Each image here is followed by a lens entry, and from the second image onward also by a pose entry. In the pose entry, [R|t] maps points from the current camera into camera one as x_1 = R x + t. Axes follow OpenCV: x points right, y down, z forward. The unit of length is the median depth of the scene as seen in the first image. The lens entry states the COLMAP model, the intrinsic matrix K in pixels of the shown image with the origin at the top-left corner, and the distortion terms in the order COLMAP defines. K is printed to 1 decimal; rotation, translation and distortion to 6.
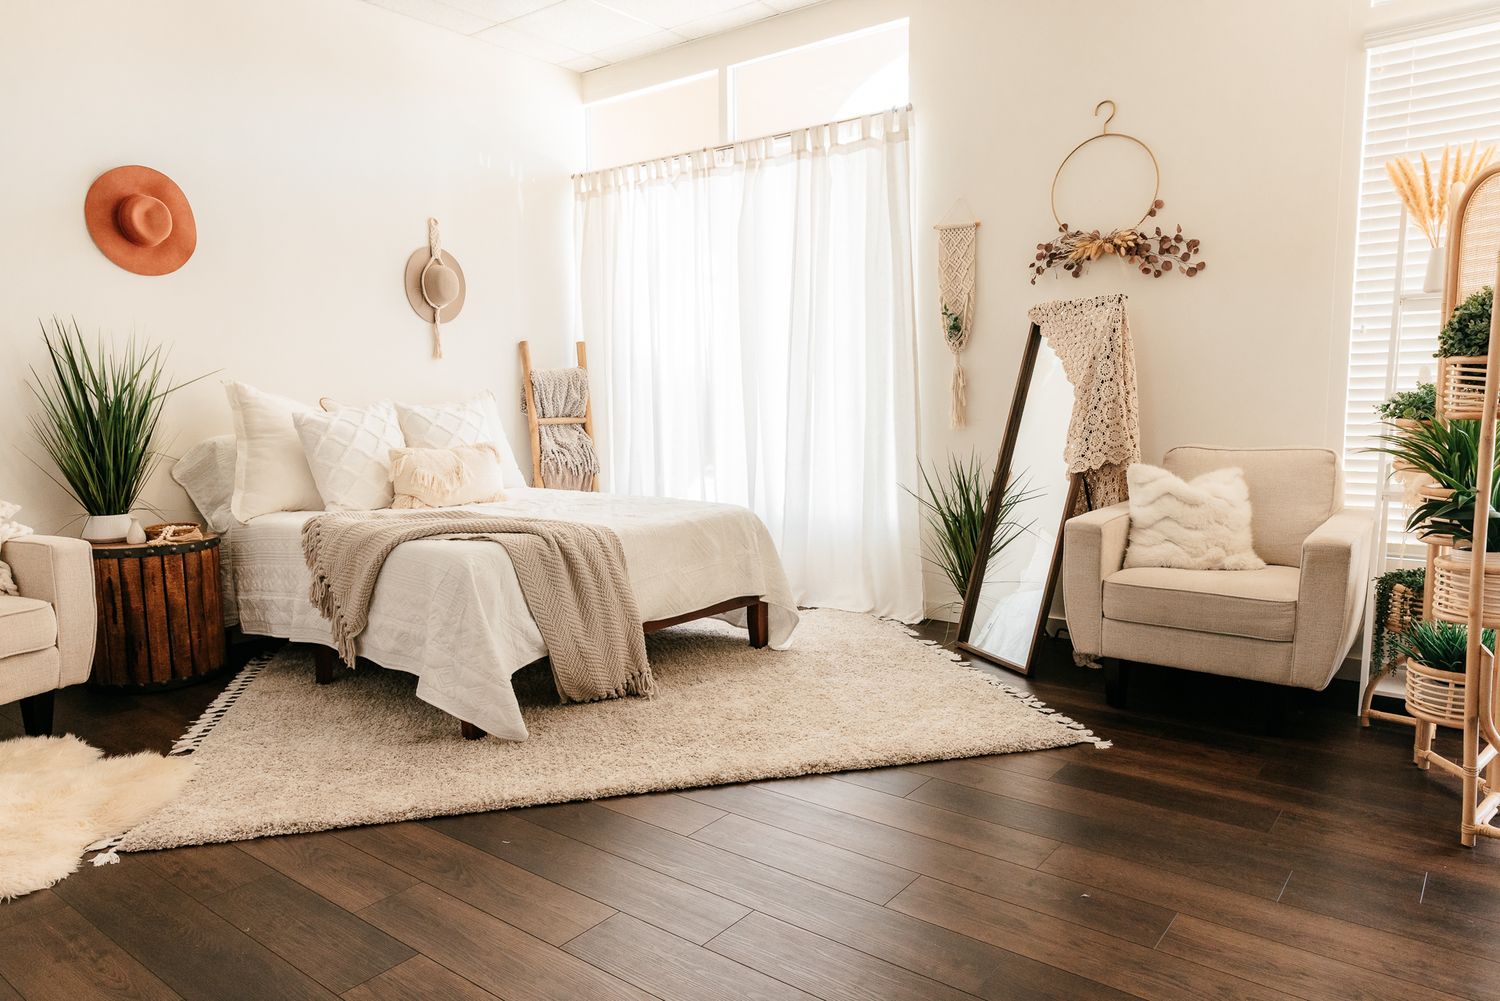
lens RADIAL K [[990.5, 0, 749.2], [0, 990.5, 511.3], [0, 0, 1]] dist [0.011808, -0.002160]
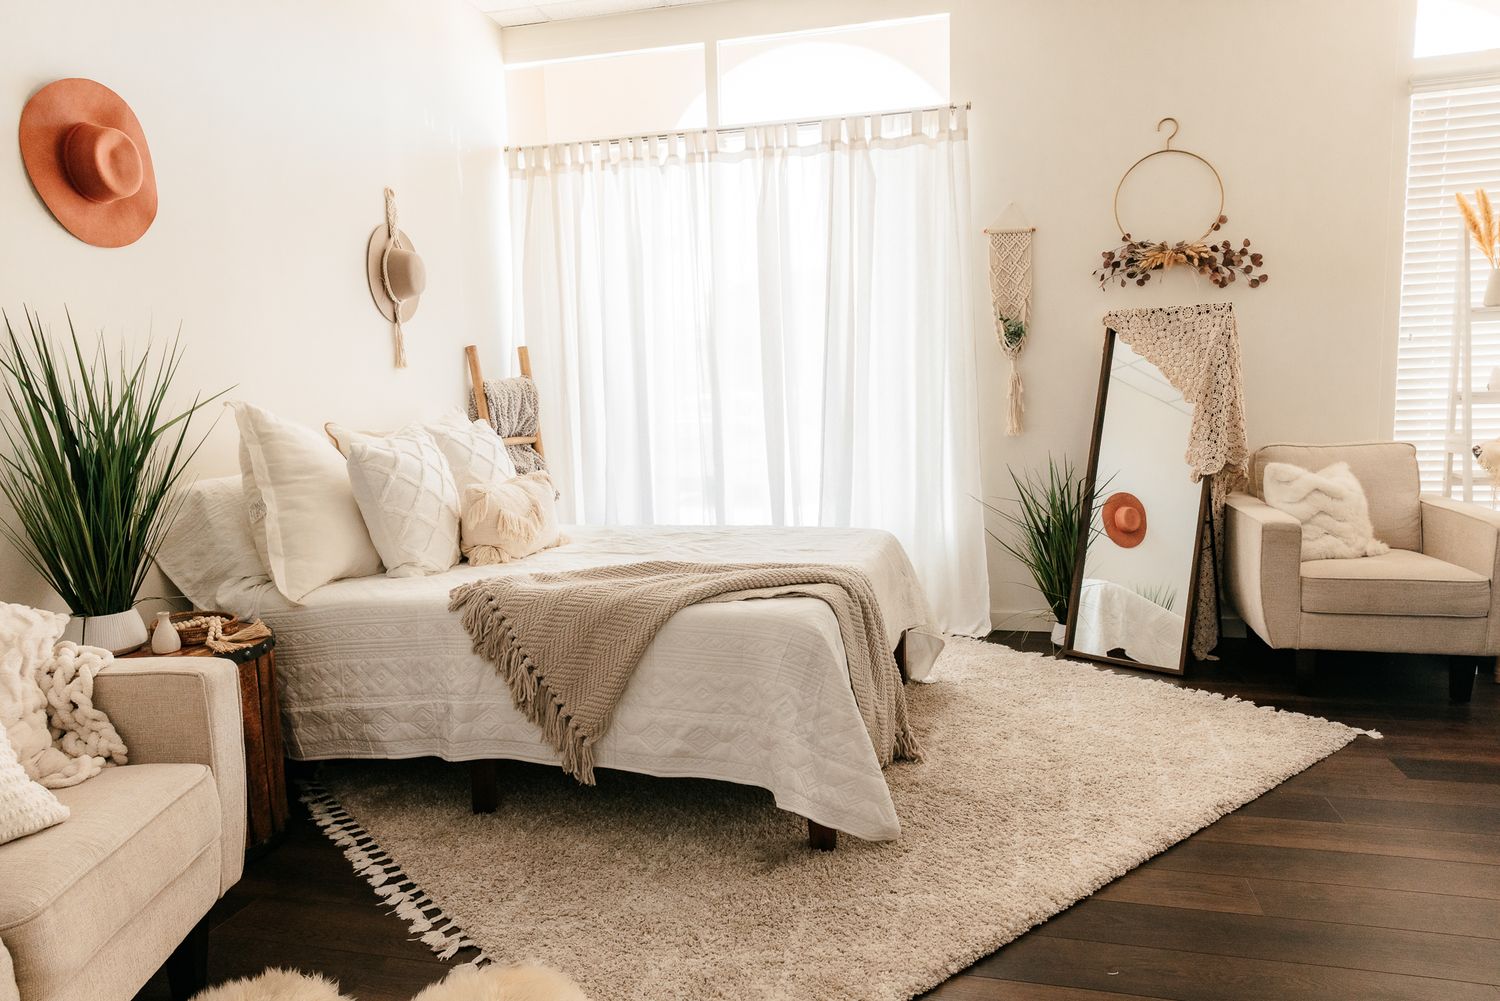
lens RADIAL K [[990.5, 0, 740.6], [0, 990.5, 502.3], [0, 0, 1]] dist [0.011808, -0.002160]
pose [[0.915485, -0.060730, 0.397744, -0.504557], [0.065906, 0.997826, 0.000659, -0.040380], [-0.396919, 0.025610, 0.917496, 0.232601]]
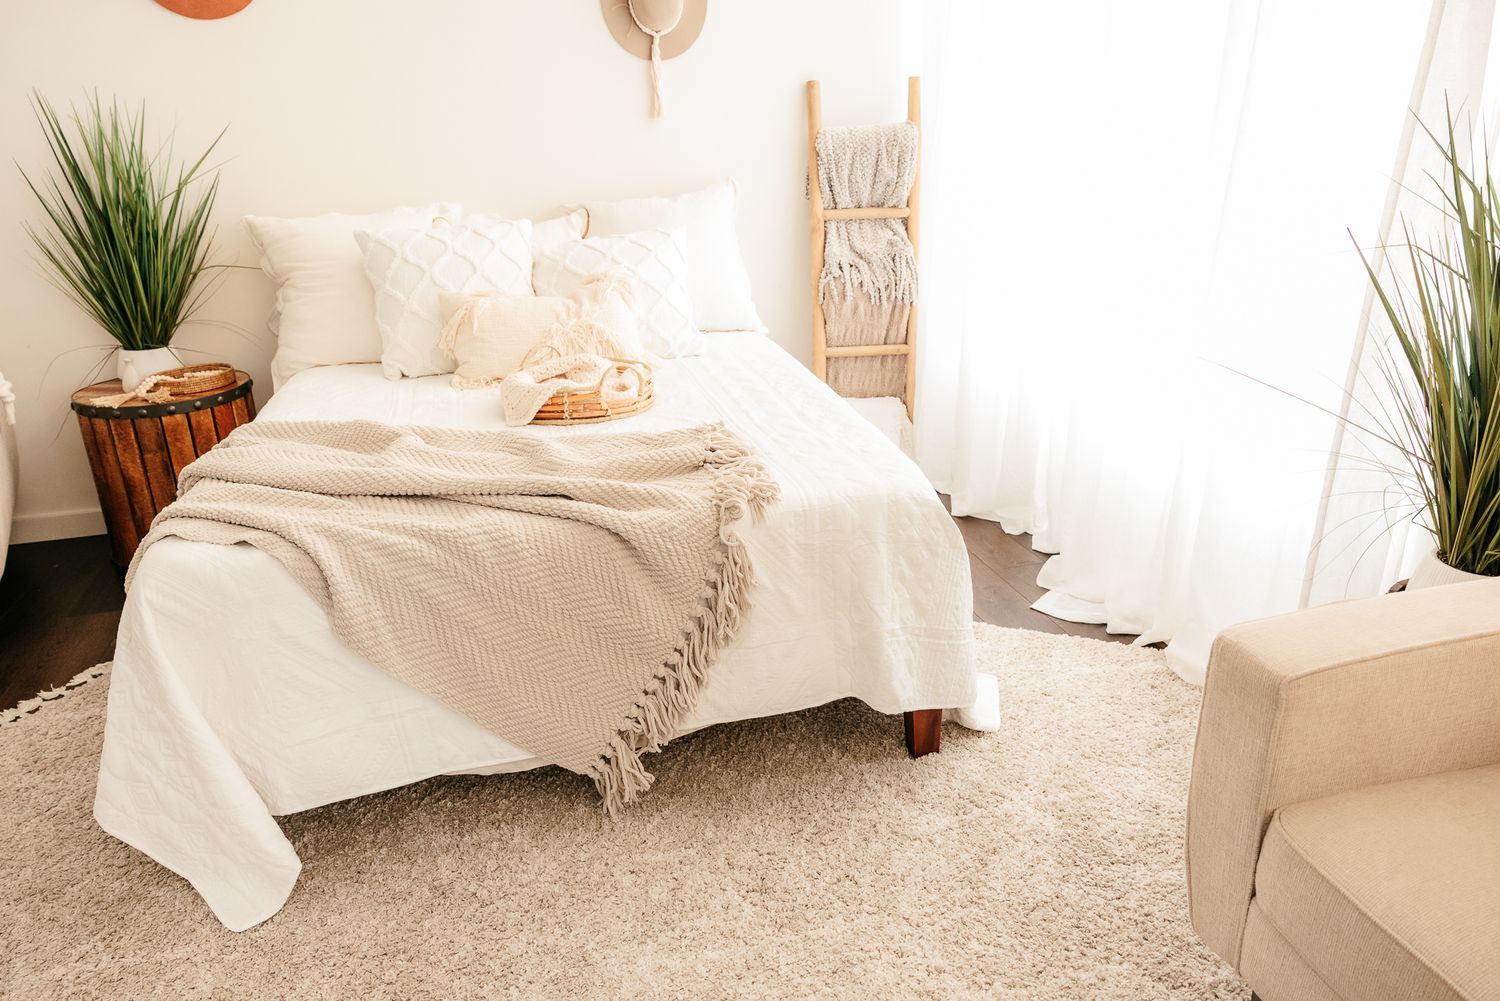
lens RADIAL K [[990.5, 0, 740.5], [0, 990.5, 496.8], [0, 0, 1]] dist [0.011808, -0.002160]
pose [[0.793405, 0.206232, -0.572693, 0.208428], [-0.054344, 0.961097, 0.270812, -0.122316], [0.606263, -0.183741, 0.773747, 0.623776]]
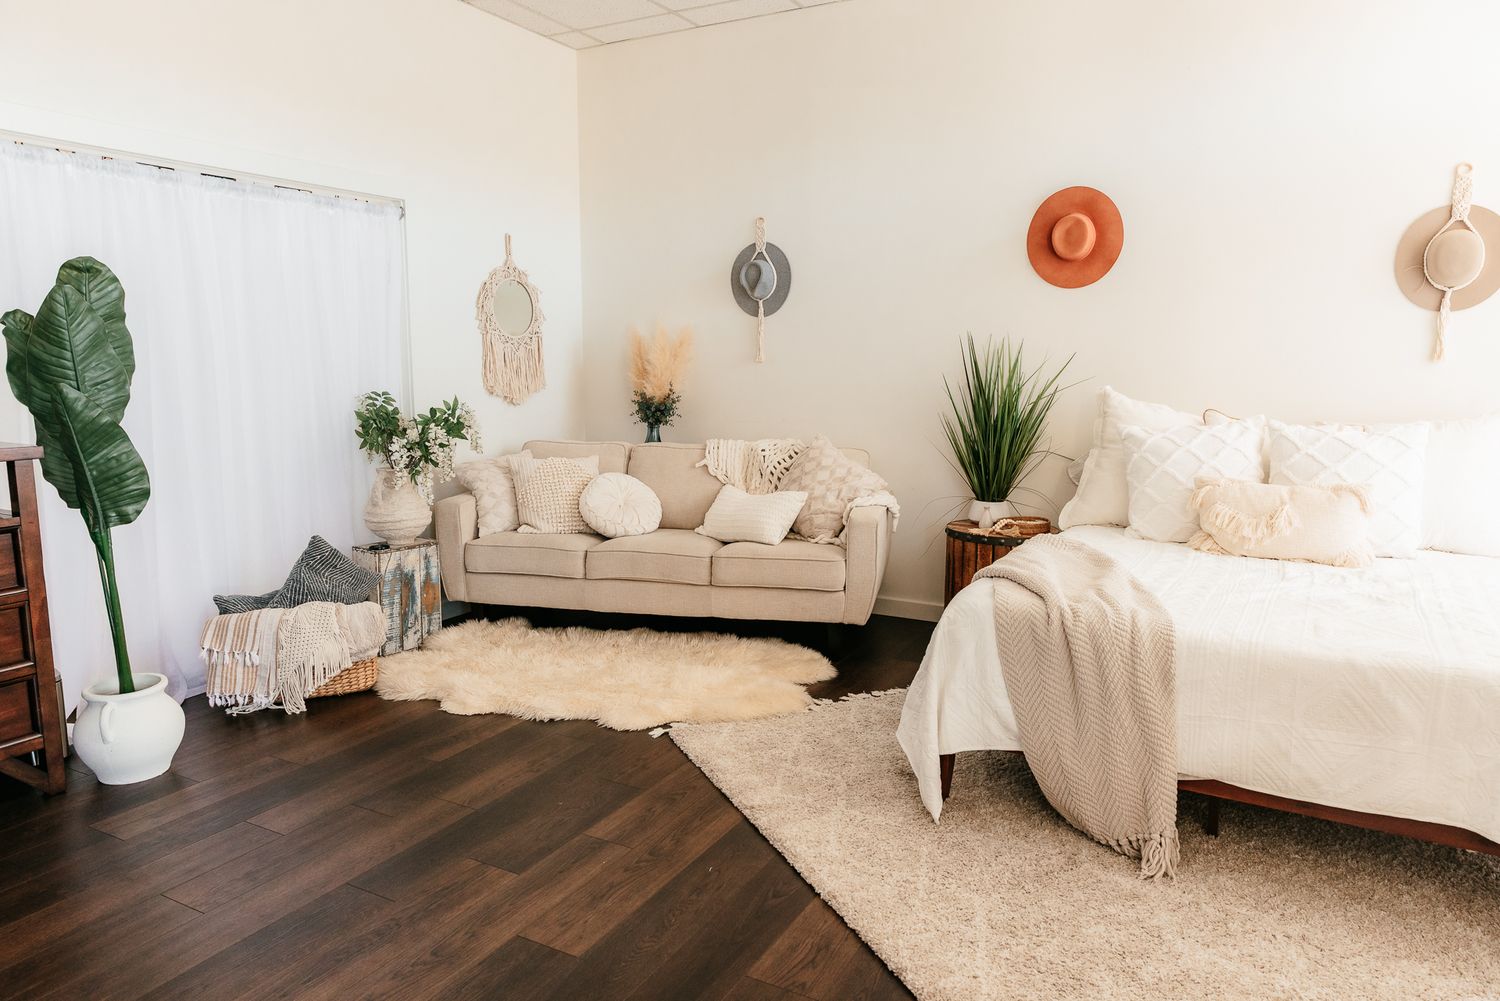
lens RADIAL K [[990.5, 0, 745.0], [0, 990.5, 505.8], [0, 0, 1]] dist [0.011808, -0.002160]
pose [[0.154498, 0.160069, -0.974940, 0.439018], [-0.122921, 0.982235, 0.141788, -0.118074], [0.980317, 0.097935, 0.171429, 0.507819]]
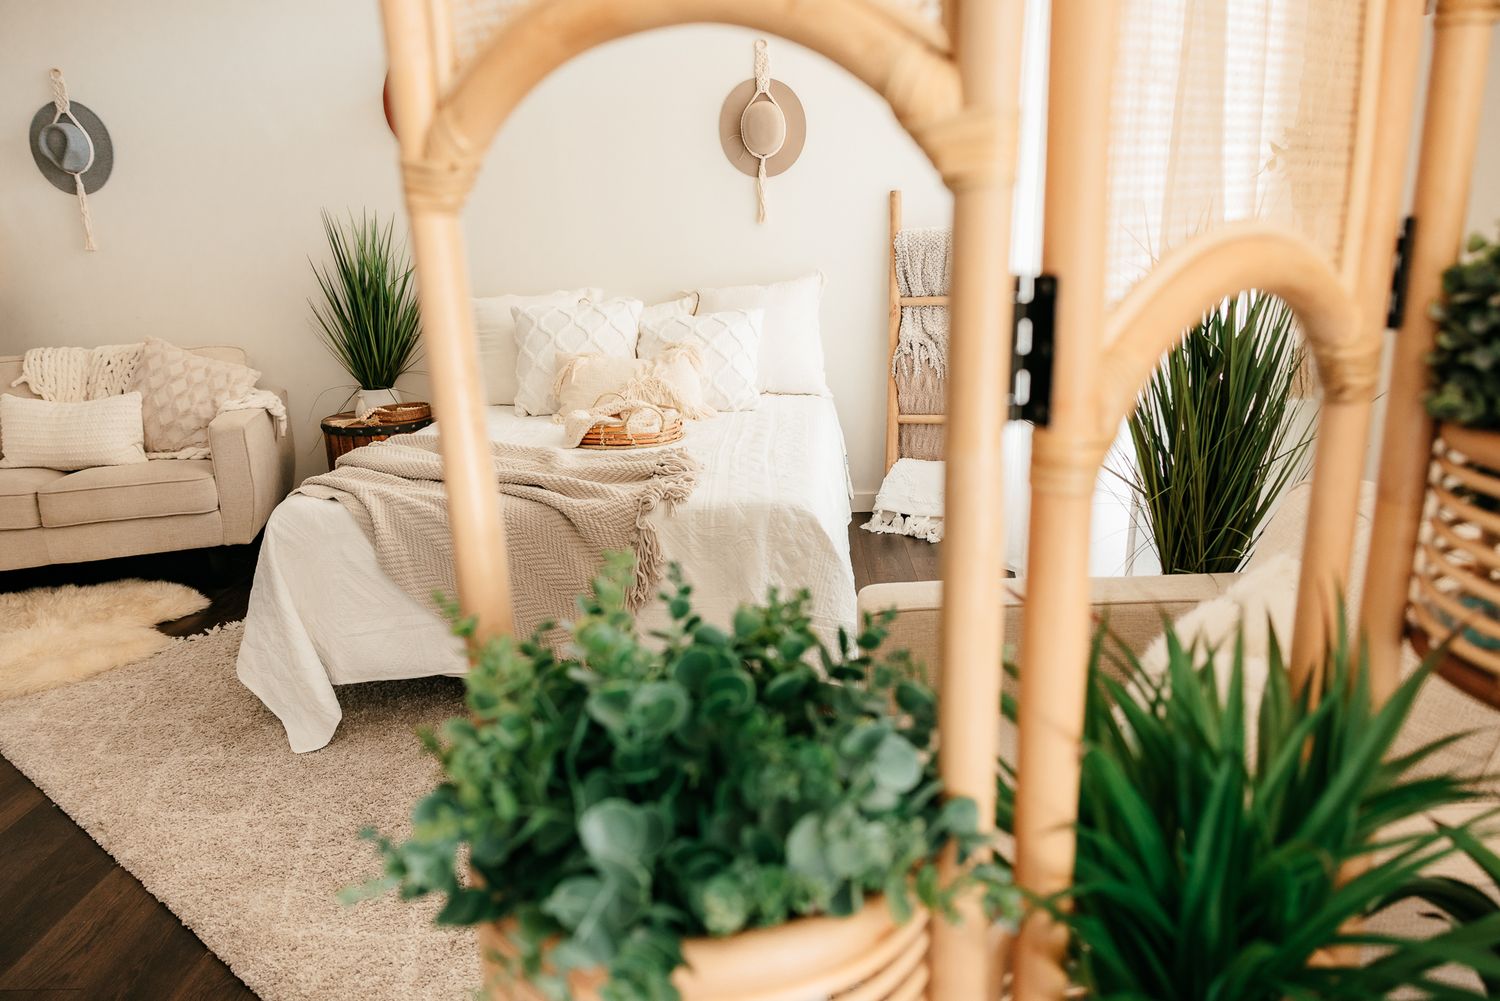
lens RADIAL K [[990.5, 0, 758.0], [0, 990.5, 492.0], [0, 0, 1]] dist [0.011808, -0.002160]
pose [[0.588253, 0.200144, -0.783518, 0.475350], [-0.068474, 0.977737, 0.198347, -0.129333], [0.805773, -0.063028, 0.588862, 0.661020]]
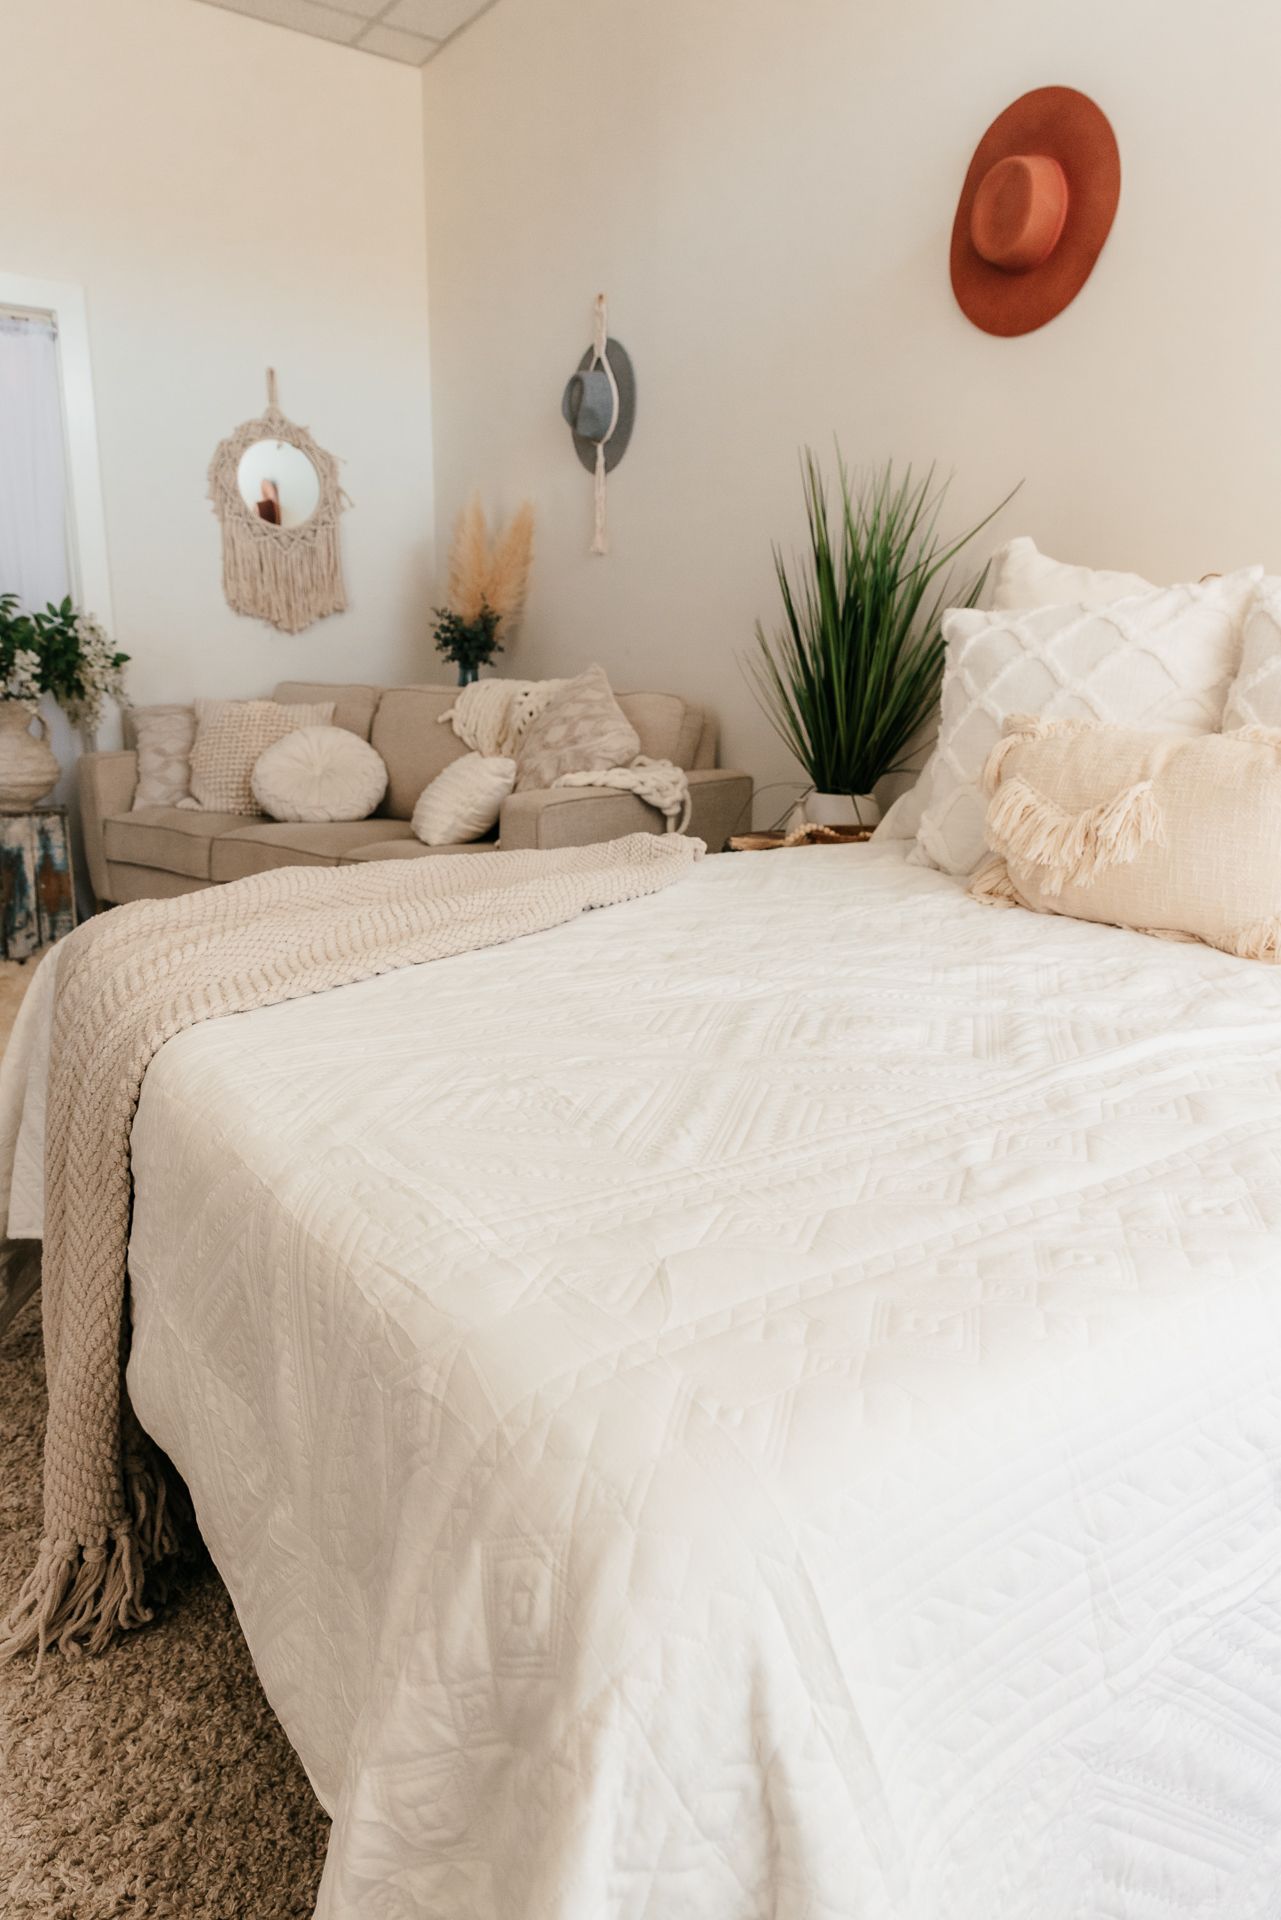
lens RADIAL K [[1267.9, 0, 617.6], [0, 1267.9, 944.9], [0, 0, 1]] dist [0.011808, -0.002160]
pose [[-0.308570, 0.220292, -0.925341, 0.117055], [-0.115345, 0.956968, 0.266285, -0.093893], [0.944182, 0.188901, -0.269882, 1.071139]]
